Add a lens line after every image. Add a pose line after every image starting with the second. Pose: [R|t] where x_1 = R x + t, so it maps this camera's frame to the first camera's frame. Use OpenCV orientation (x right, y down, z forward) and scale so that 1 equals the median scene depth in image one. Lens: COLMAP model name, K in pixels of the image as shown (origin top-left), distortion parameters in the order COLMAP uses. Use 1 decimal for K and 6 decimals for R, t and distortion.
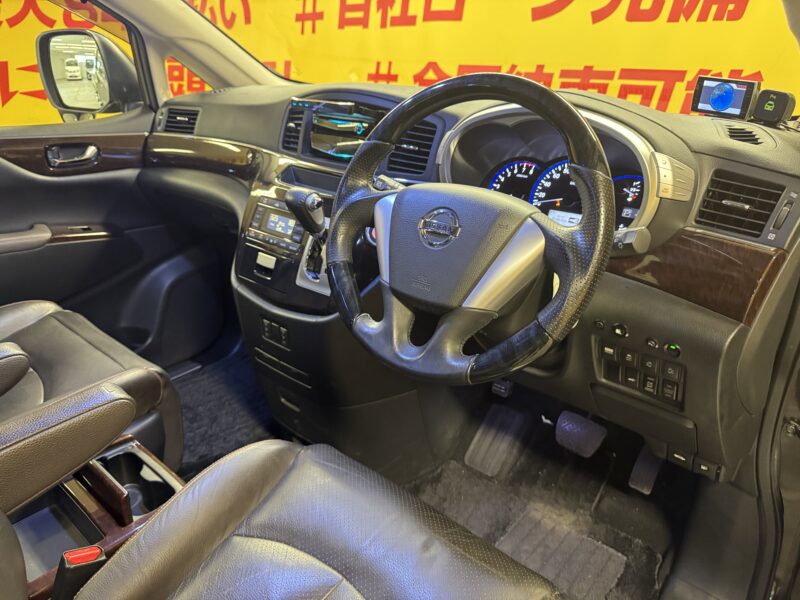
lens RADIAL K [[590.4, 0, 426.2], [0, 590.4, 286.2], [0, 0, 1]] dist [0.012036, 0.001451]
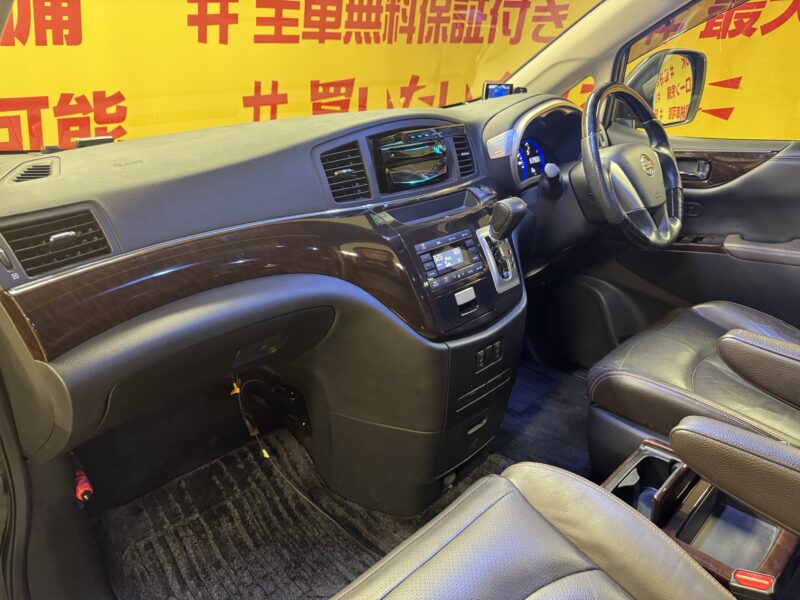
lens RADIAL K [[583.6, 0, 400.0], [0, 583.6, 300.0], [0, 0, 1]] dist [-0.001091, -0.010017]
pose [[0.106140, -0.389627, 0.914836, -0.883987], [0.391848, 0.861973, 0.321650, -0.295524], [-0.913887, 0.324336, 0.244164, 0.663689]]
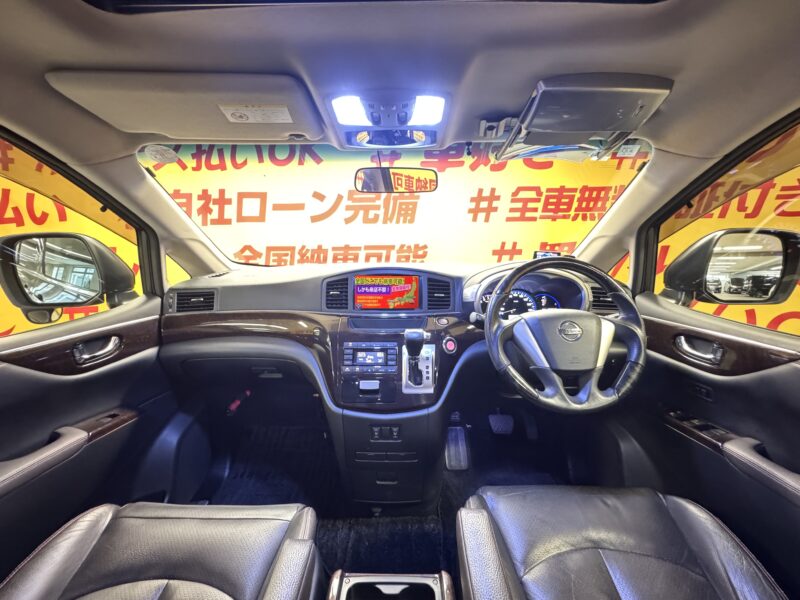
lens RADIAL K [[314.7, 0, 400.0], [0, 314.7, 300.0], [0, 0, 1]] dist [0.011130, 0.000127]
pose [[0.782836, -0.146390, 0.604762, -0.494381], [0.248360, 0.964664, -0.087983, -0.120176], [-0.570513, 0.219075, 0.791531, 0.232727]]
